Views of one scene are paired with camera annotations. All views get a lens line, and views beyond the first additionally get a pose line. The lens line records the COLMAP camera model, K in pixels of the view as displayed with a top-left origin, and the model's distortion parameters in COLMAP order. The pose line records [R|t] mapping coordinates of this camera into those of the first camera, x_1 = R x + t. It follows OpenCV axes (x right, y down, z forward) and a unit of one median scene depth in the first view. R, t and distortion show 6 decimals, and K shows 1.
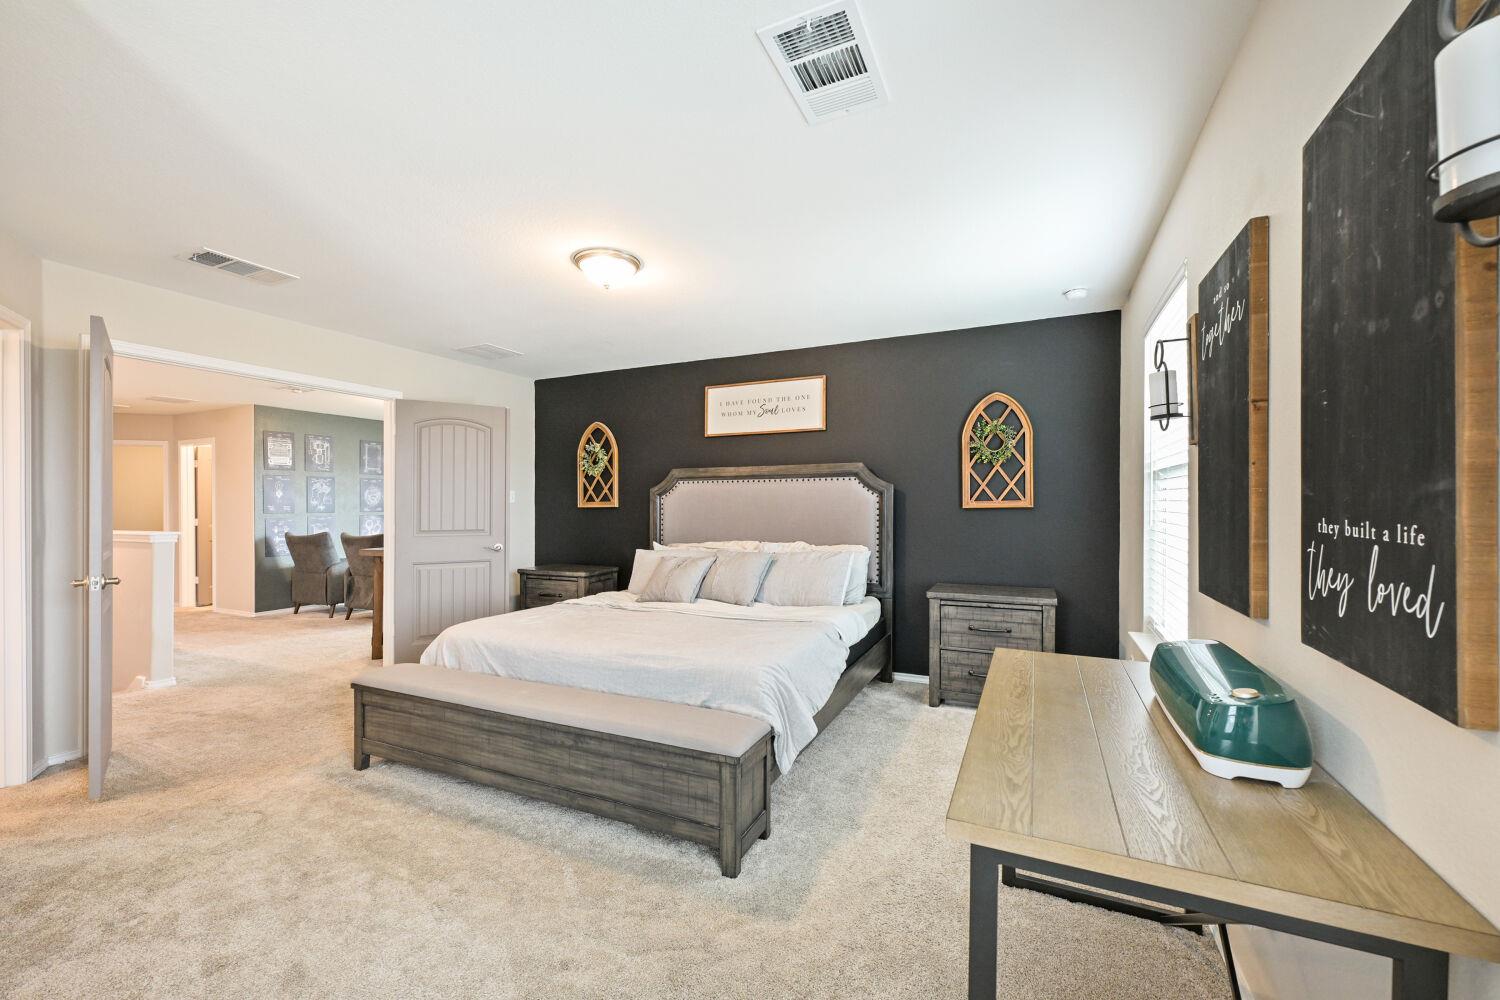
lens RADIAL K [[589.3, 0, 754.5], [0, 589.3, 508.9], [0, 0, 1]] dist [-0.002900, 0.000529]
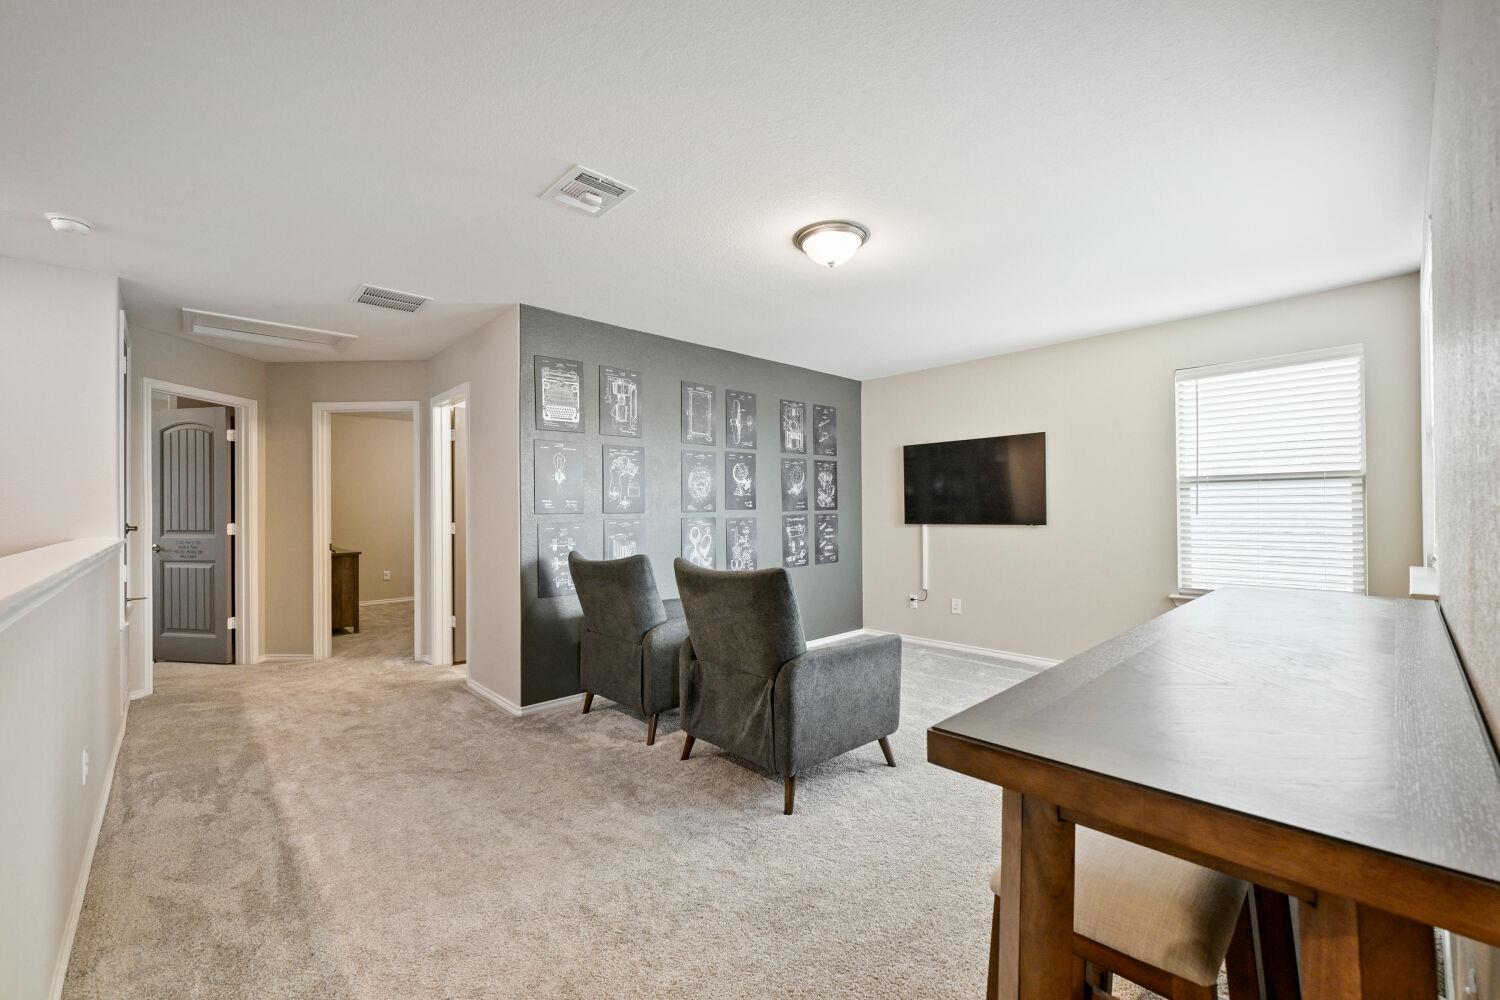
lens RADIAL K [[633.3, 0, 758.1], [0, 633.3, 503.3], [0, 0, 1]] dist [0.007600, -0.000792]
pose [[0.927560, -0.007695, -0.373596, -0.428813], [0.002313, 0.999887, -0.014854, 0.006548], [0.373668, 0.012914, 0.927472, 0.537351]]
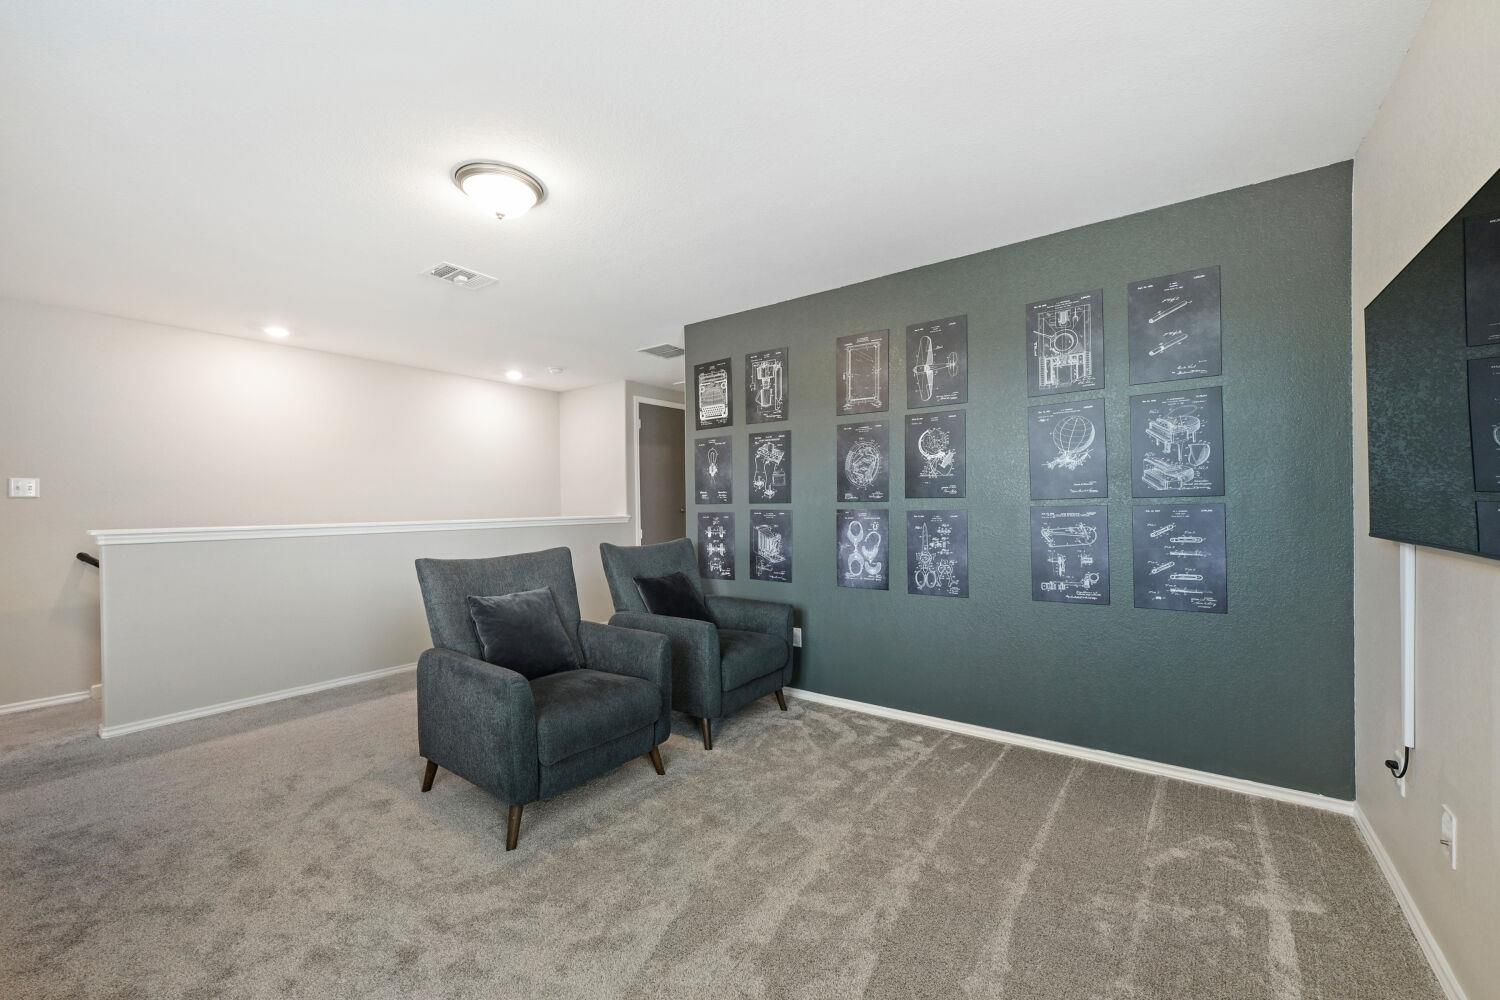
lens RADIAL K [[589.3, 0, 743.4], [0, 589.3, 492.5], [0, 0, 1]] dist [-0.002900, 0.000529]
pose [[-0.215611, -0.002144, -0.976477, -0.251360], [0.012222, 0.999913, -0.004894, -0.000625], [0.976403, -0.012989, -0.215566, 1.140188]]
